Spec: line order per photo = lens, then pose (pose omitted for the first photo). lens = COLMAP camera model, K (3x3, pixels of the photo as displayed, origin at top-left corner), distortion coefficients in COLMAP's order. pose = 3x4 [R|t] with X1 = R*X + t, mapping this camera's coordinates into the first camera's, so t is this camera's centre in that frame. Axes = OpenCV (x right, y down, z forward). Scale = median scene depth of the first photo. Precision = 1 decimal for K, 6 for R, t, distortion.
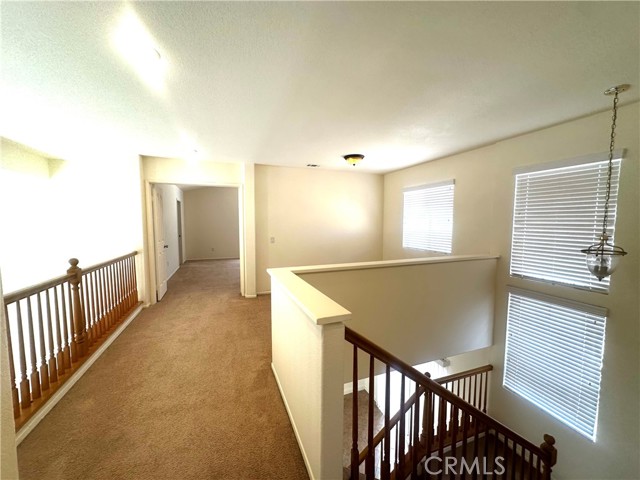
lens RADIAL K [[256.5, 0, 320.0], [0, 256.5, 241.1], [0, 0, 1]] dist [-0.002038, -0.000225]
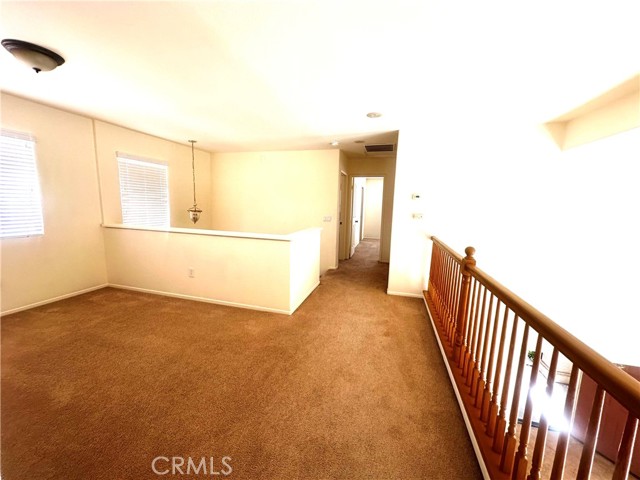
lens RADIAL K [[256.5, 0, 320.9], [0, 256.5, 239.8], [0, 0, 1]] dist [-0.002038, -0.000225]
pose [[-0.806262, -0.105724, 0.582035, -0.773089], [0.022318, 0.977763, 0.208522, -0.100890], [-0.591138, 0.181114, -0.785973, 1.443599]]
